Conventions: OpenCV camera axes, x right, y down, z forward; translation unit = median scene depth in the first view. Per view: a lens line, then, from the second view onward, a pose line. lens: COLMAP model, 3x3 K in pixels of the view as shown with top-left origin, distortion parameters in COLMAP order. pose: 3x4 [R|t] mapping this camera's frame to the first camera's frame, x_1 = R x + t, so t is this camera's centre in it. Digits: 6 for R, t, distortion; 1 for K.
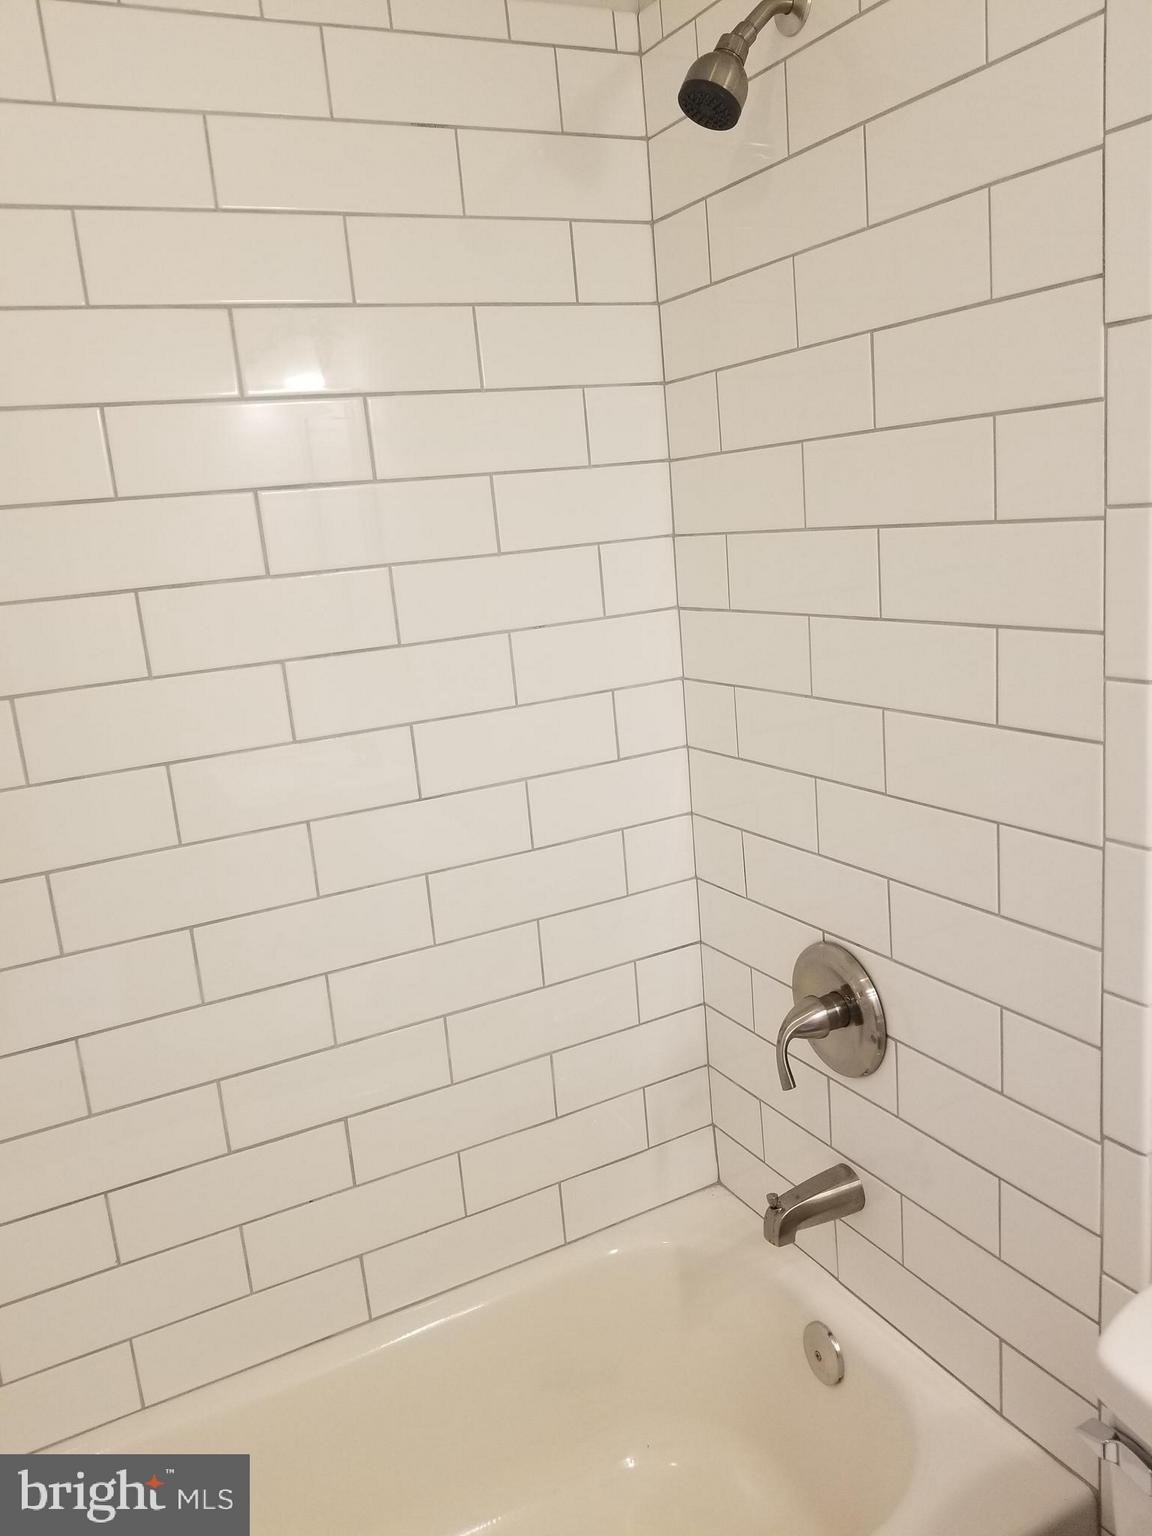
lens RADIAL K [[1190.3, 0, 591.4], [0, 1190.3, 771.6], [0, 0, 1]] dist [0.090955, -0.150705]
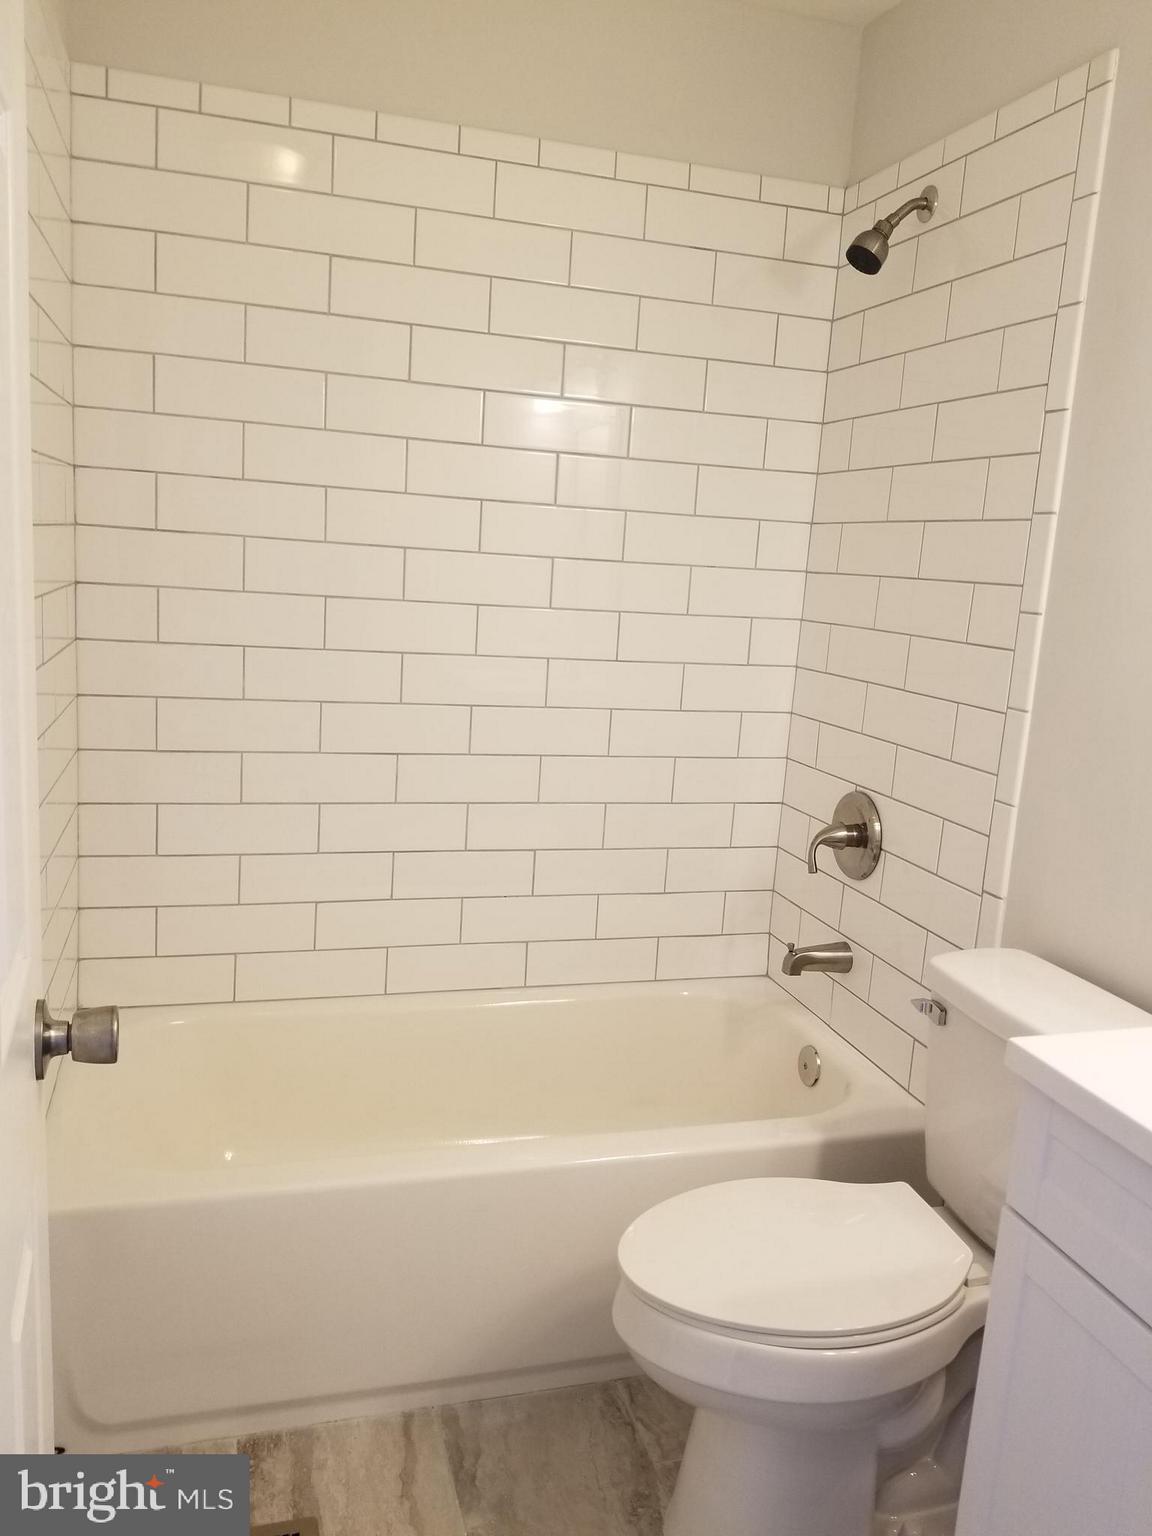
lens RADIAL K [[1174.3, 0, 565.6], [0, 1174.3, 786.8], [0, 0, 1]] dist [0.085119, -0.131533]
pose [[0.968667, 0.181632, -0.169392, 0.090947], [-0.185056, 0.982718, -0.004513, 0.218075], [0.165645, 0.035719, 0.985538, -0.577966]]
